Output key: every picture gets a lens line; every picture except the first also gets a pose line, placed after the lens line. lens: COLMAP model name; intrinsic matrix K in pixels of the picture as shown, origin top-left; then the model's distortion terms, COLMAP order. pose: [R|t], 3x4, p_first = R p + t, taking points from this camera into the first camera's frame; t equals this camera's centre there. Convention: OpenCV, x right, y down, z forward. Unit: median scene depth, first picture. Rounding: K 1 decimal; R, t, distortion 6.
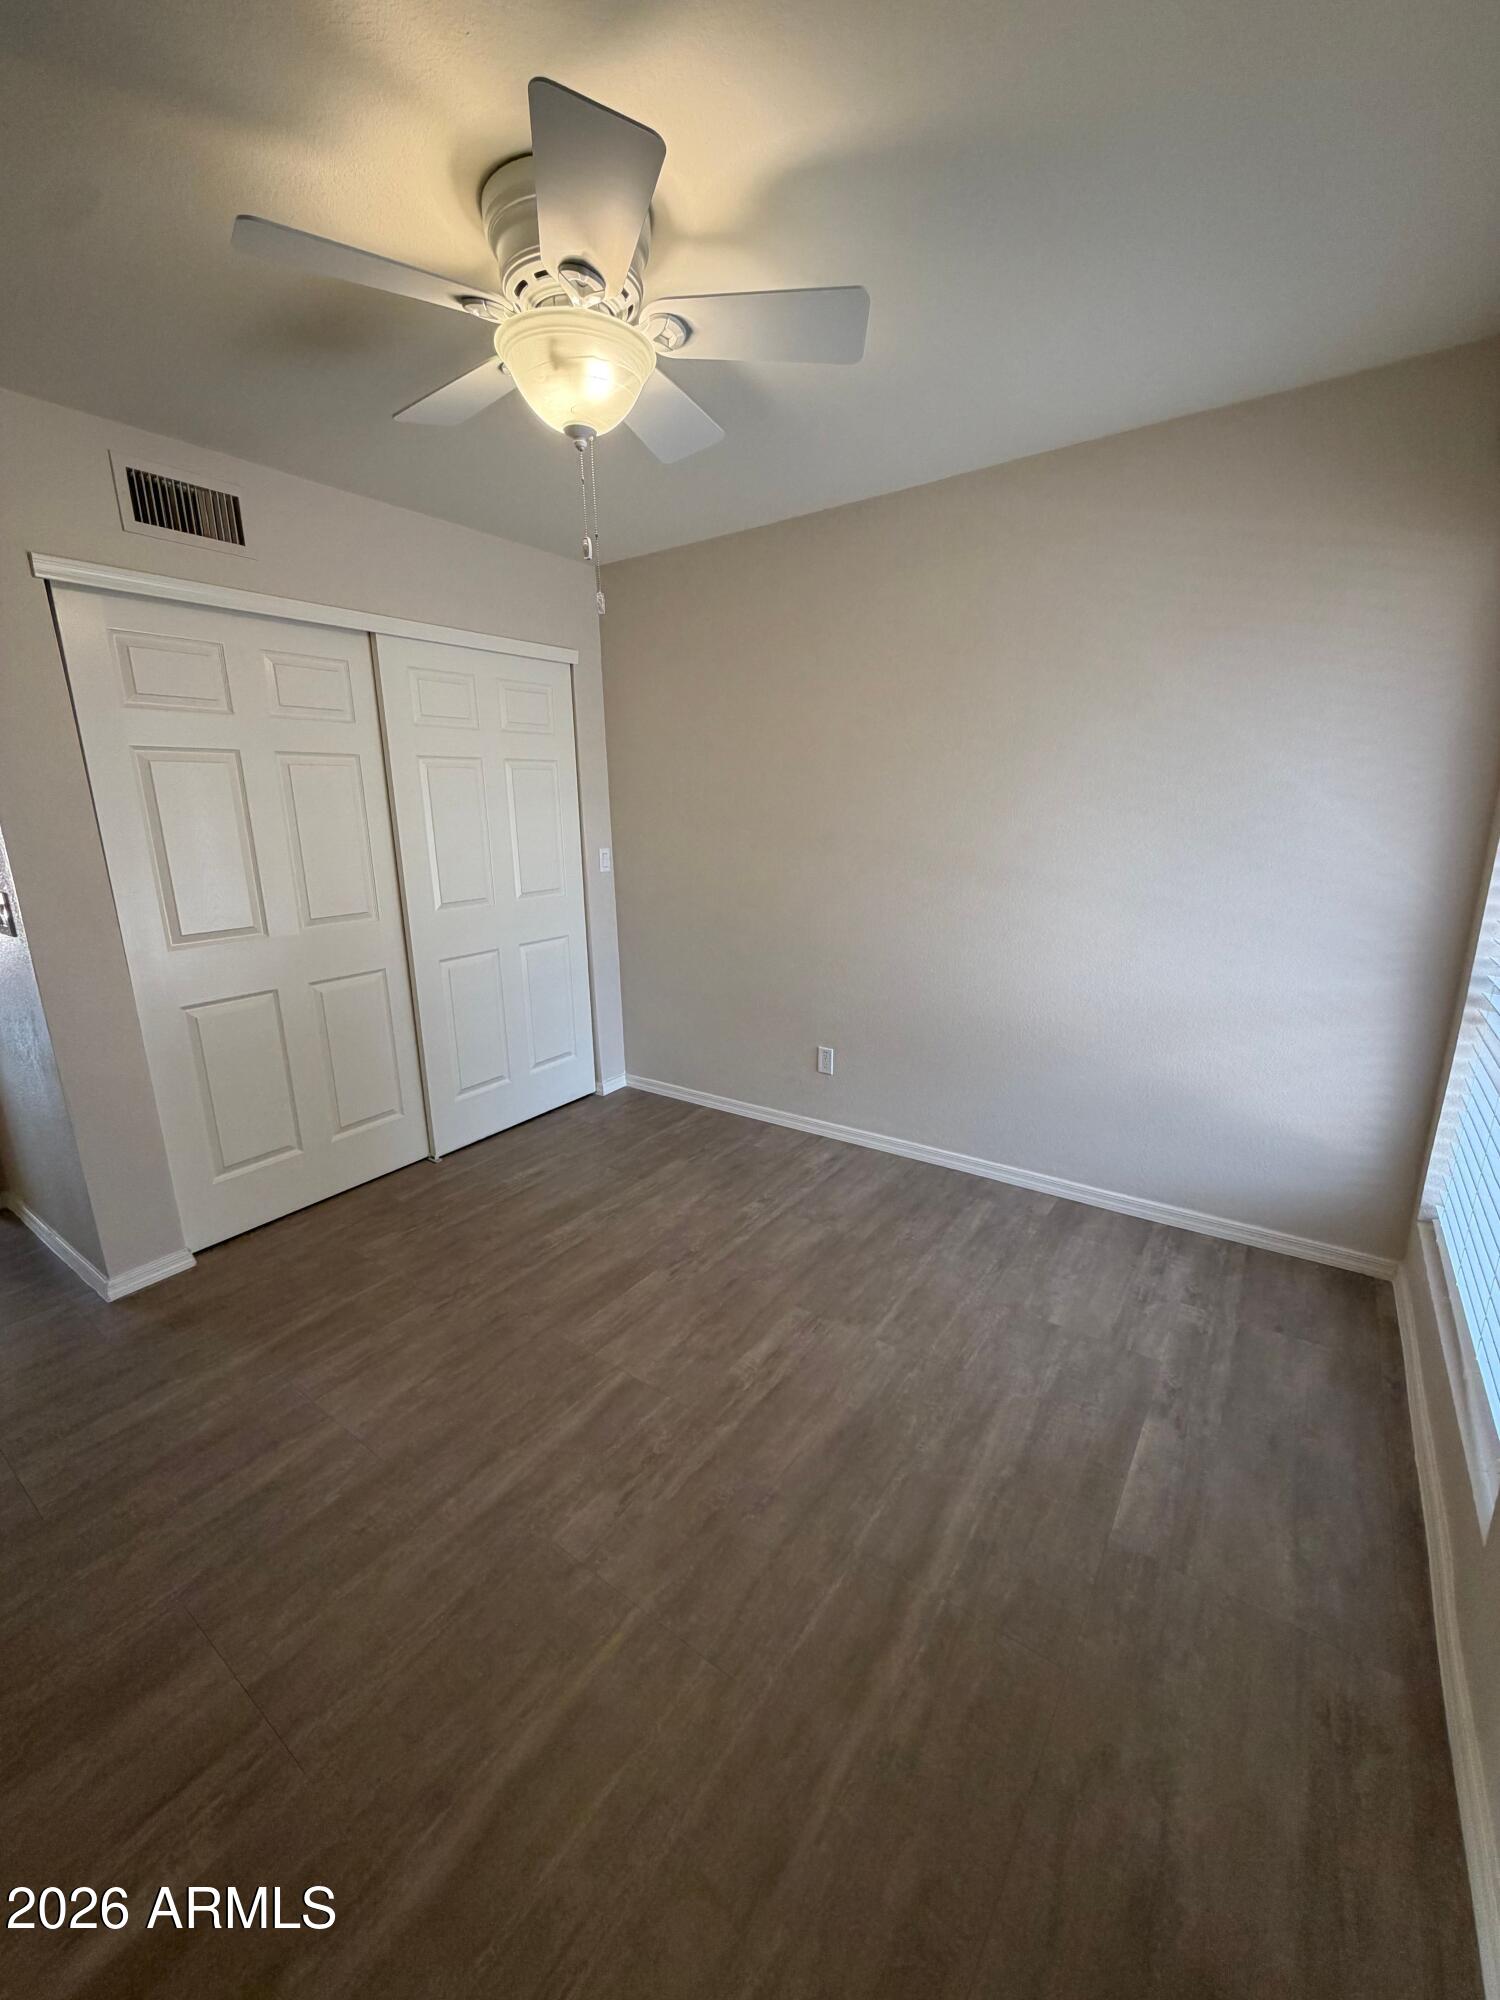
lens RADIAL K [[799.1, 0, 748.2], [0, 799.1, 997.1], [0, 0, 1]] dist [0.000291, 0.000297]
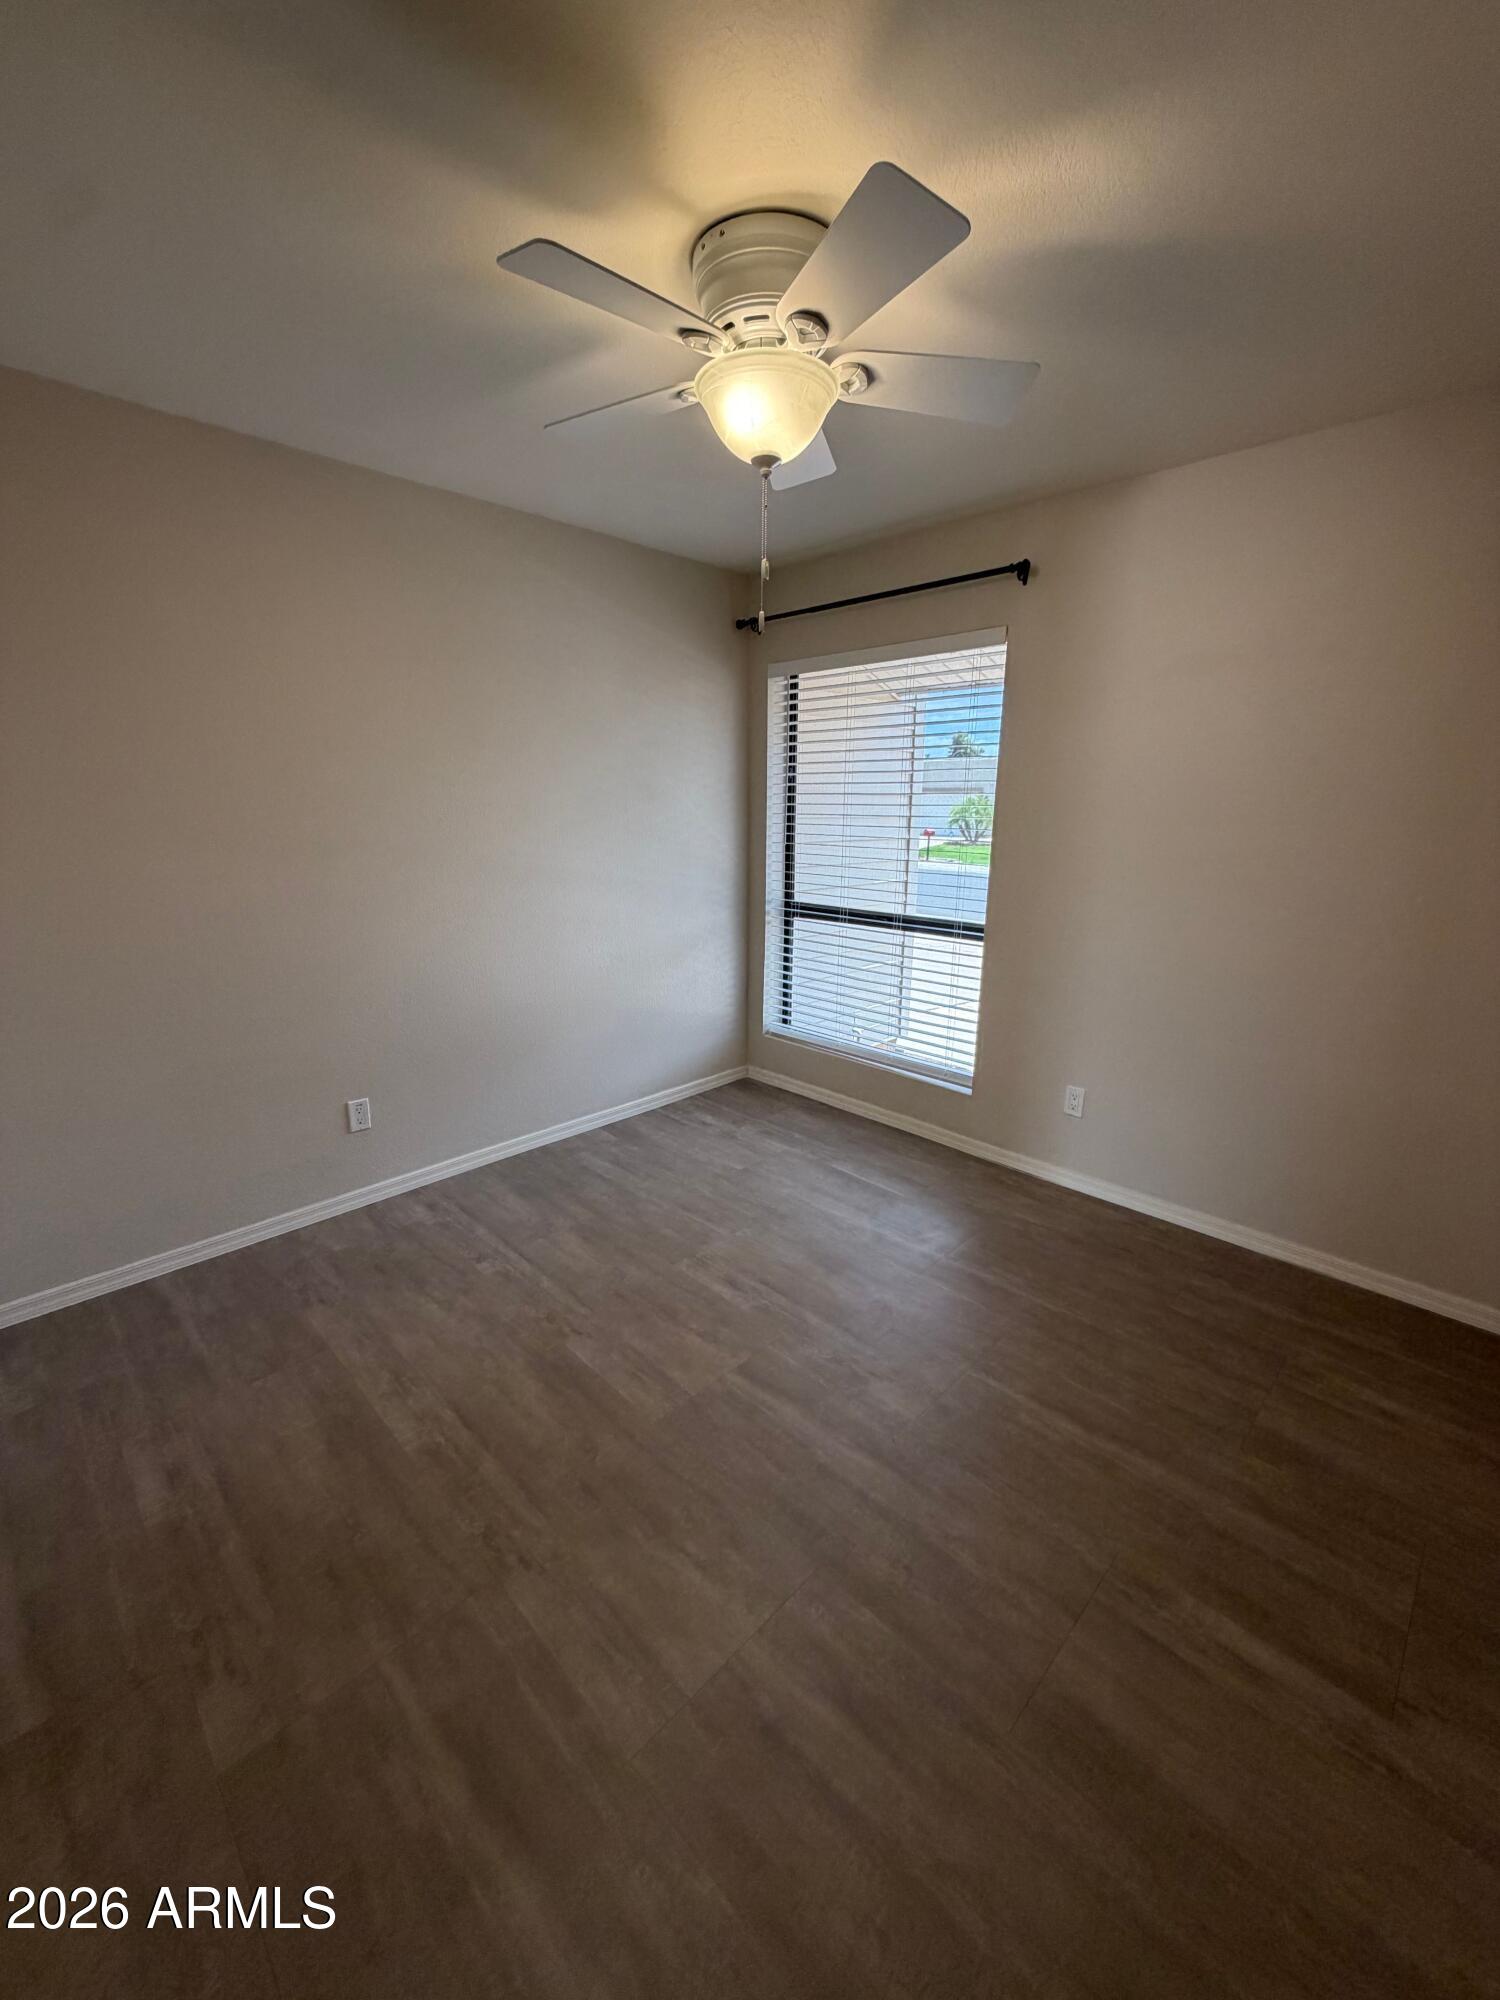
lens RADIAL K [[799.1, 0, 748.2], [0, 799.1, 997.1], [0, 0, 1]] dist [0.000291, 0.000297]
pose [[0.164937, -0.220289, 0.961389, -0.823482], [0.231437, 0.956168, 0.179387, -0.127479], [-0.958766, 0.192913, 0.208691, 0.548895]]
